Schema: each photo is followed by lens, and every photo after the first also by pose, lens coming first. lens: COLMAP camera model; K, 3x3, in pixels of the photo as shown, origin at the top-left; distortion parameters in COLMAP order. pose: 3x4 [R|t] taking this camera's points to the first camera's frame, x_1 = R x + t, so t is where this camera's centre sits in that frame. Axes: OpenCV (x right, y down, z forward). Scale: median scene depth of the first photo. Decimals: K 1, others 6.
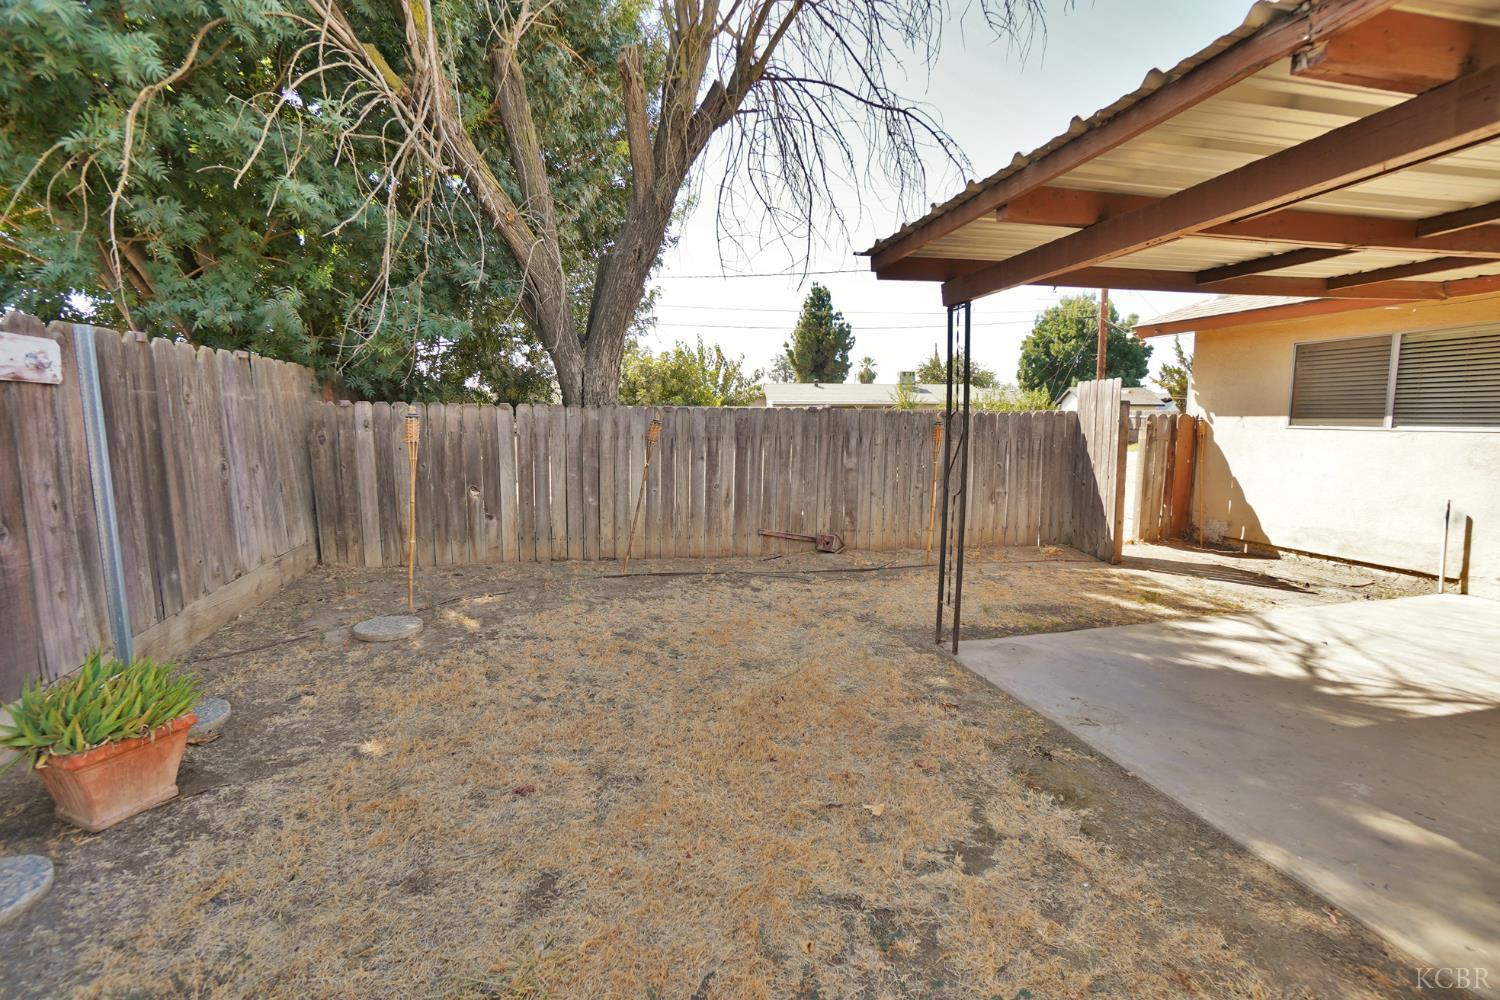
lens RADIAL K [[663.2, 0, 744.2], [0, 663.2, 498.3], [0, 0, 1]] dist [-0.057213, 0.018134]
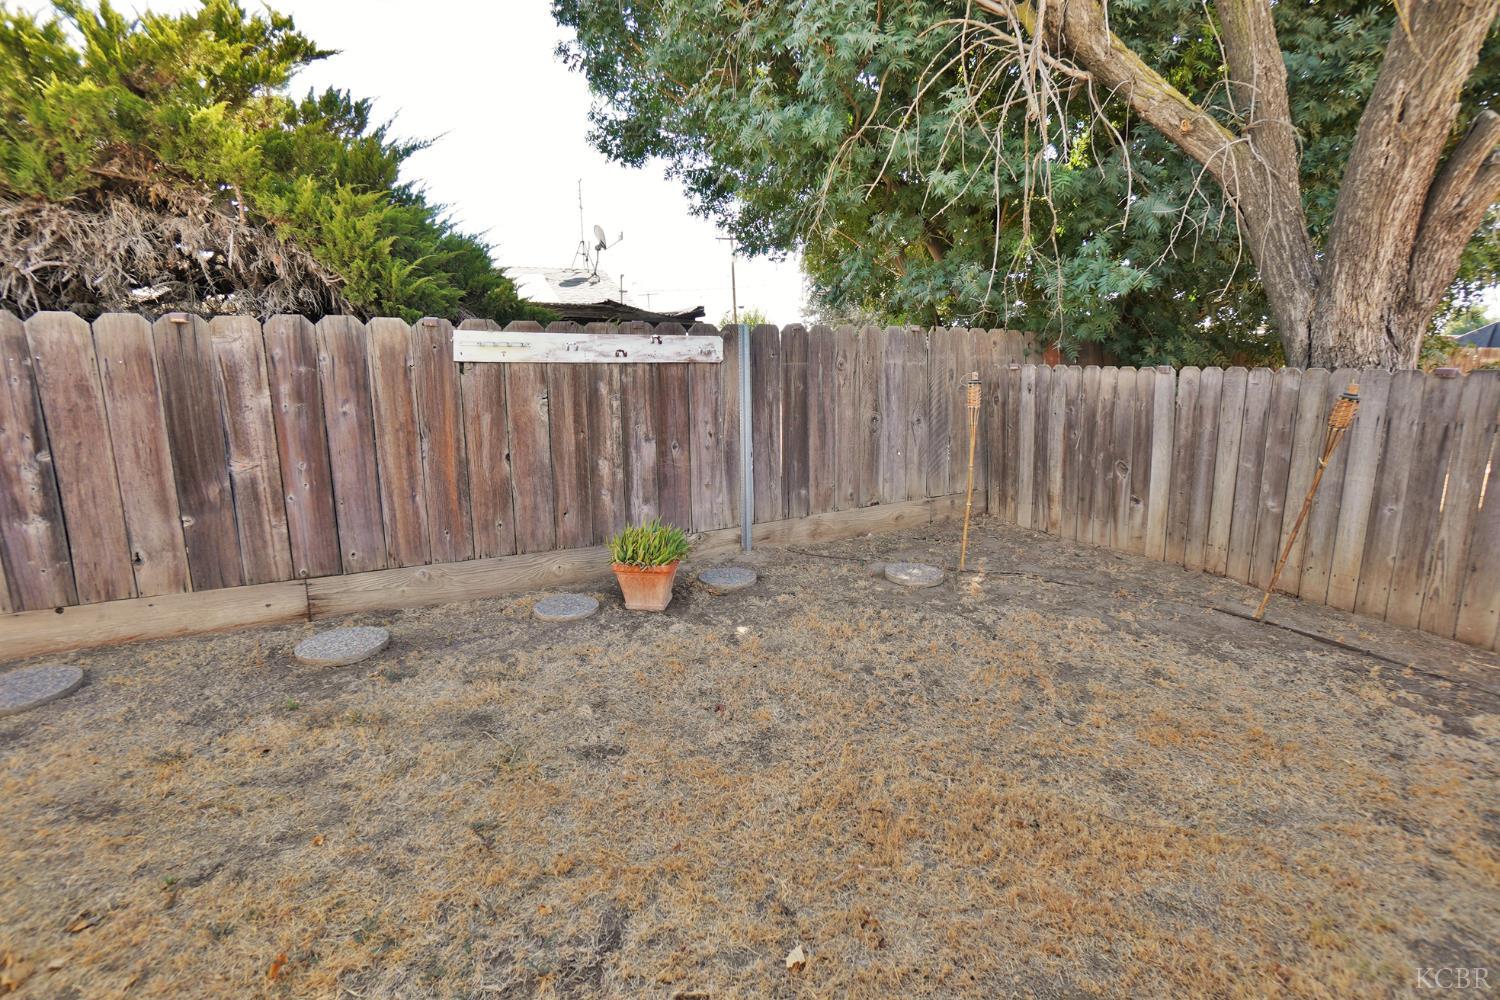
lens RADIAL K [[663.2, 0, 714.6], [0, 663.2, 492.3], [0, 0, 1]] dist [-0.057213, 0.018134]
pose [[0.212218, 0.171413, -0.962071, 0.353597], [-0.111590, 0.982307, 0.150403, -0.055385], [0.970830, 0.075439, 0.227591, 0.326866]]
